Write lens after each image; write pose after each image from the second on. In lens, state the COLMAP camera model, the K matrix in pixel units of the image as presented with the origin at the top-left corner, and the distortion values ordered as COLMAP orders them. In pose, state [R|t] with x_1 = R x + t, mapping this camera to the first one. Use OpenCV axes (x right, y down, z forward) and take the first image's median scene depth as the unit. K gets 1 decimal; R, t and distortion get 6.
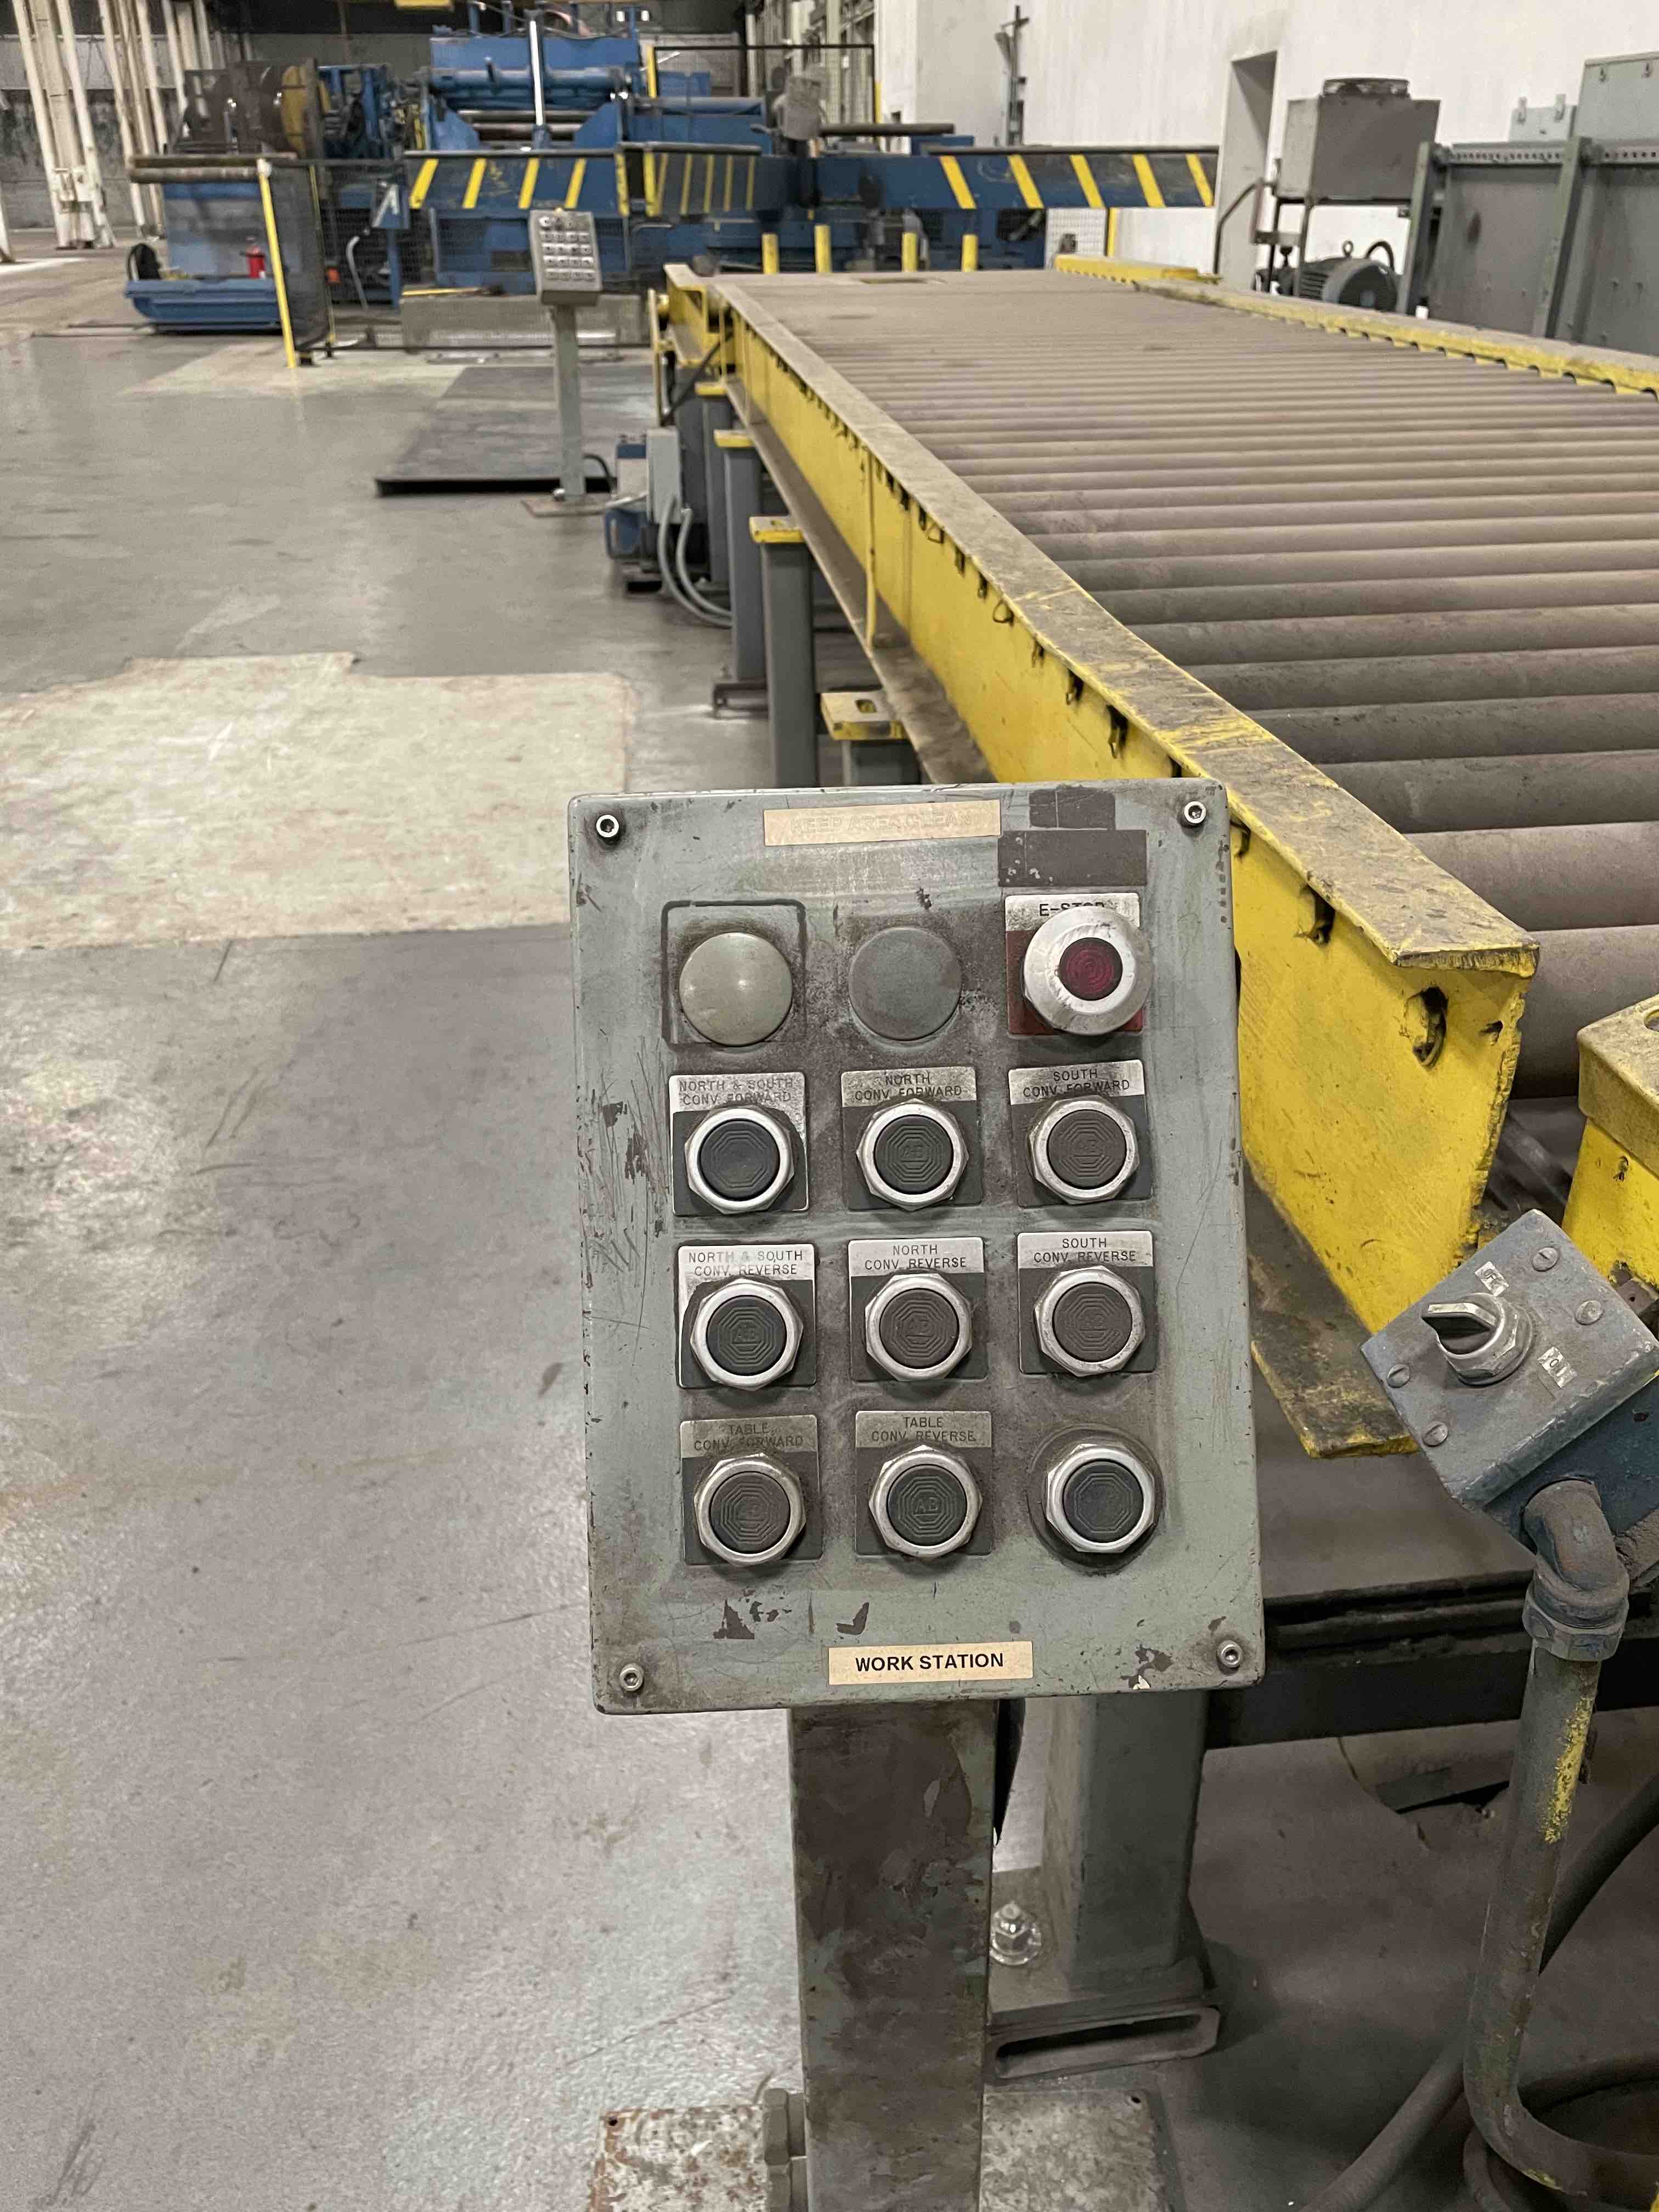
lens RADIAL K [[1662.1, 0, 831.7], [0, 1662.1, 1105.9], [0, 0, 1]] dist [0.072789, -0.091655]
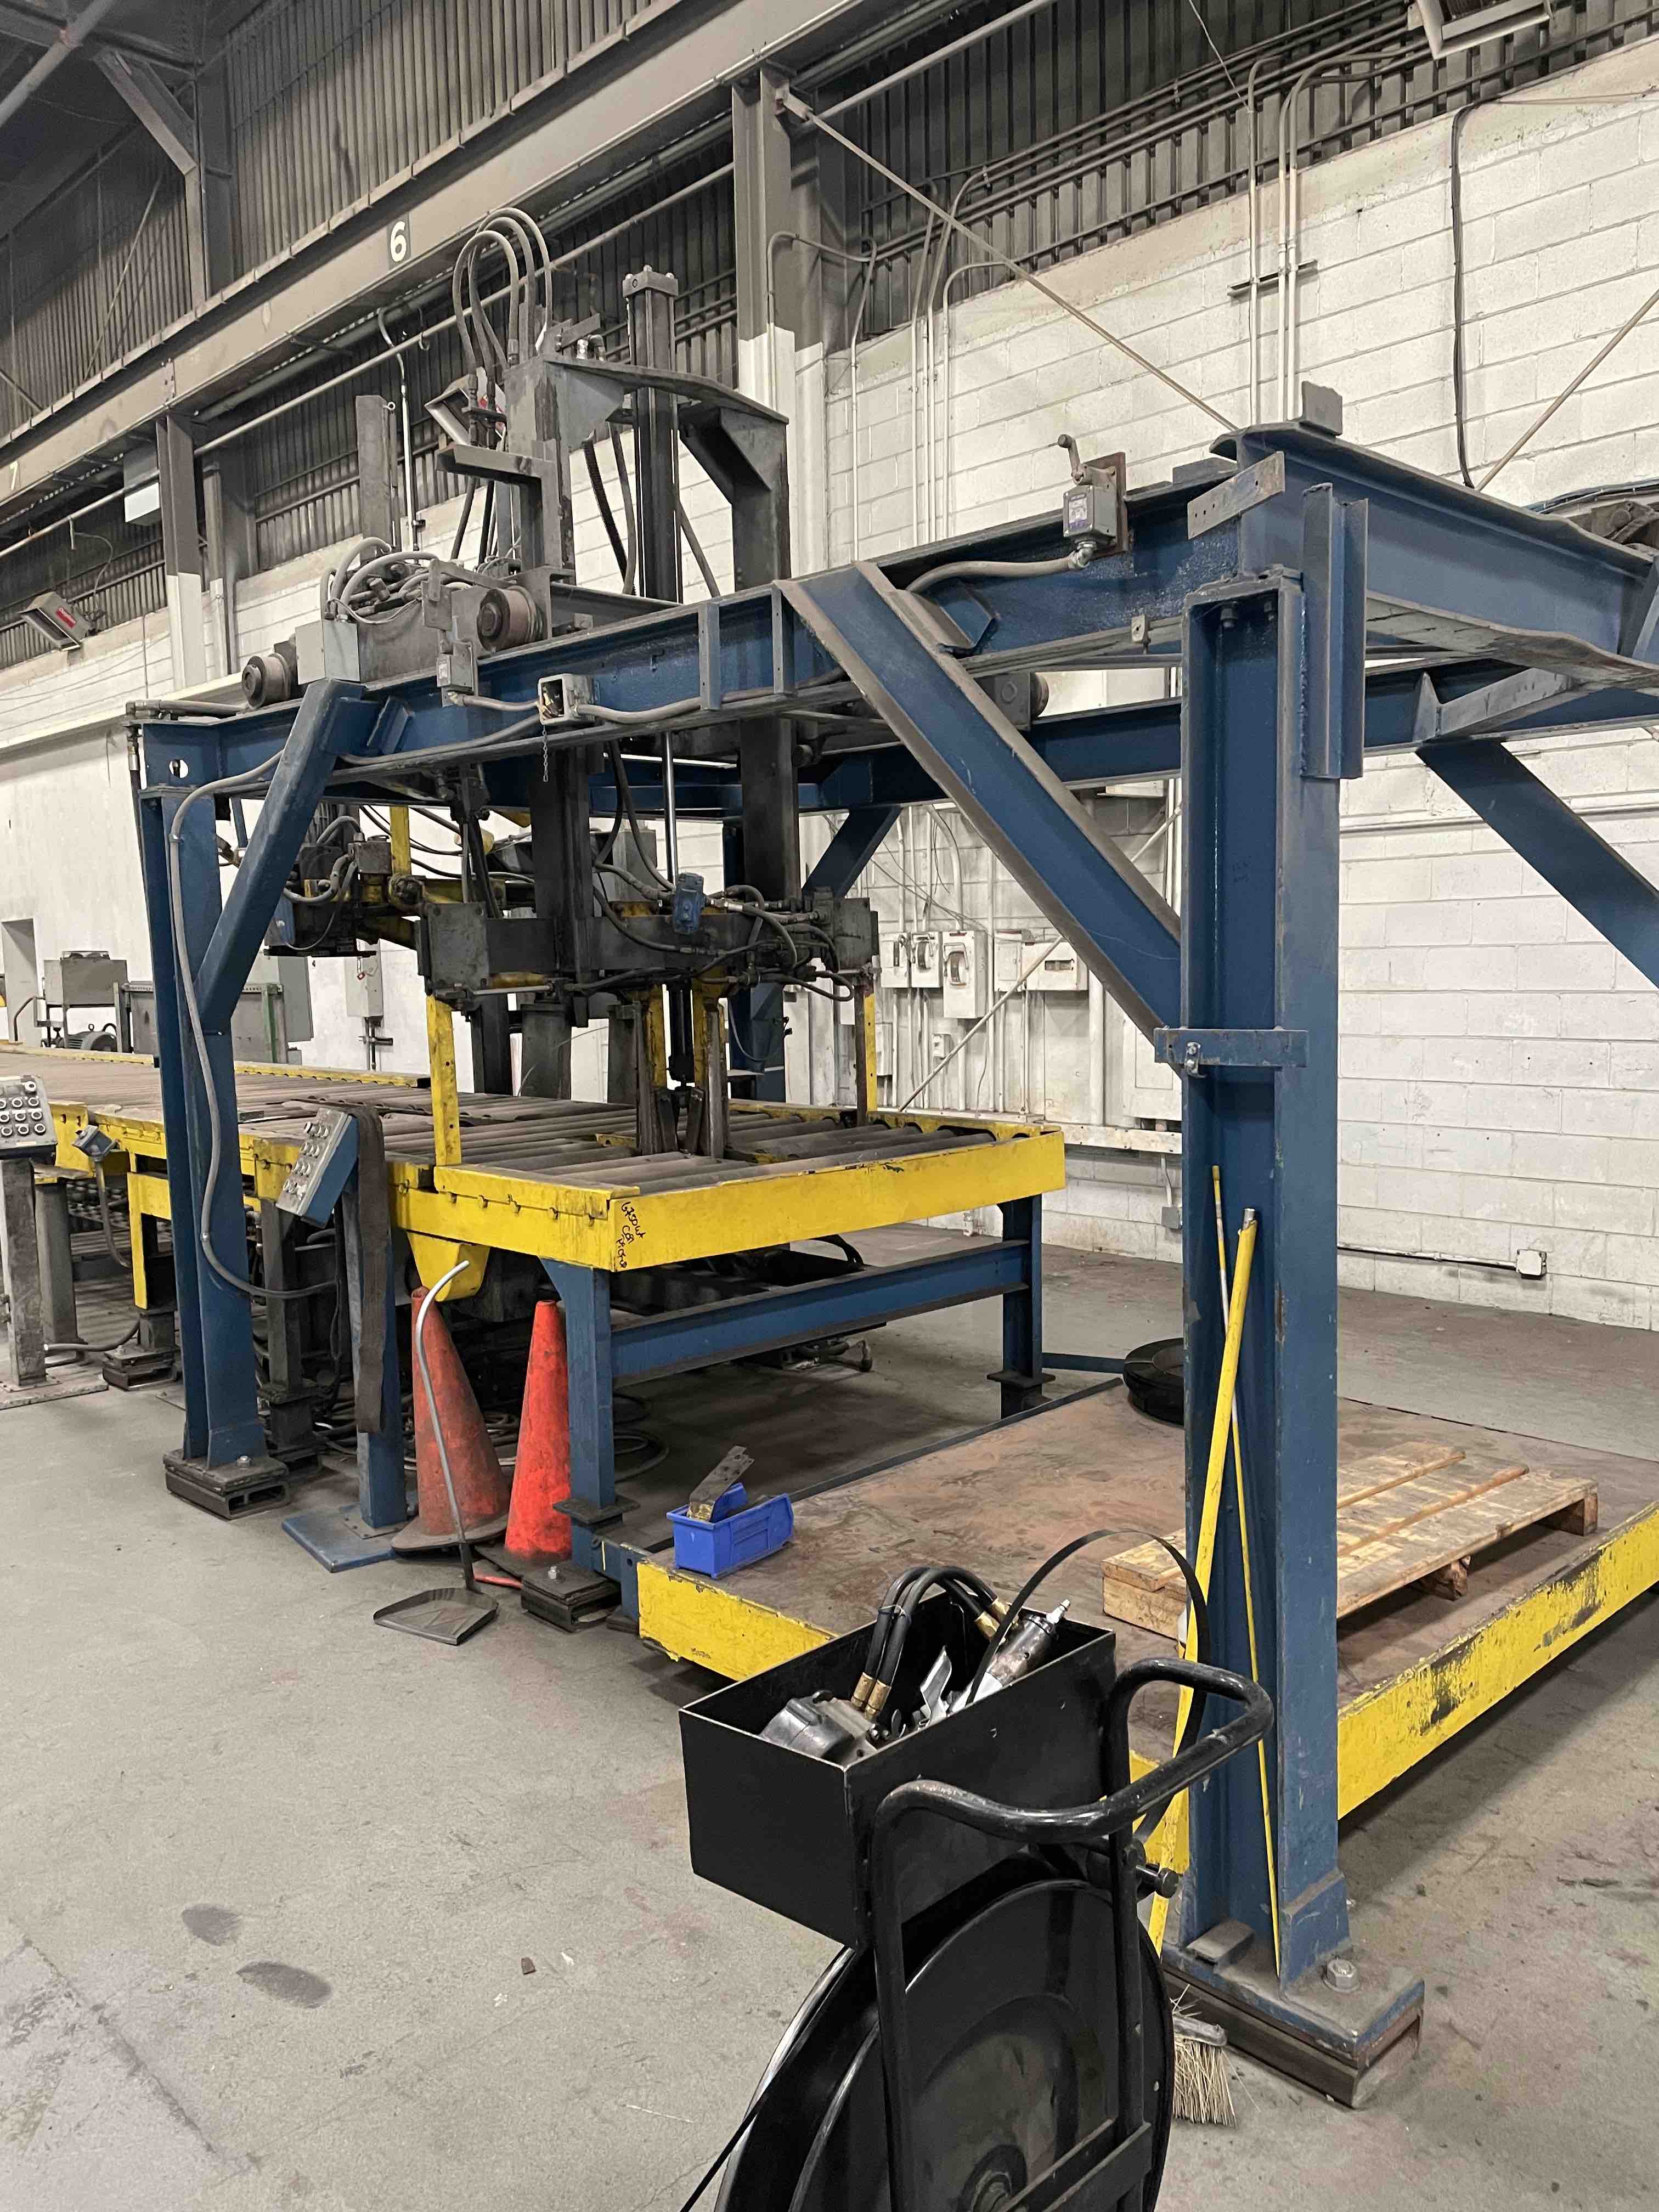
lens RADIAL K [[1662.1, 0, 831.2], [0, 1662.1, 1106.2], [0, 0, 1]] dist [0.072789, -0.091655]
pose [[0.789552, -0.067336, 0.609979, -0.205941], [0.309778, 0.901764, -0.301428, 0.419269], [-0.529760, 0.426951, 0.732848, -0.827889]]
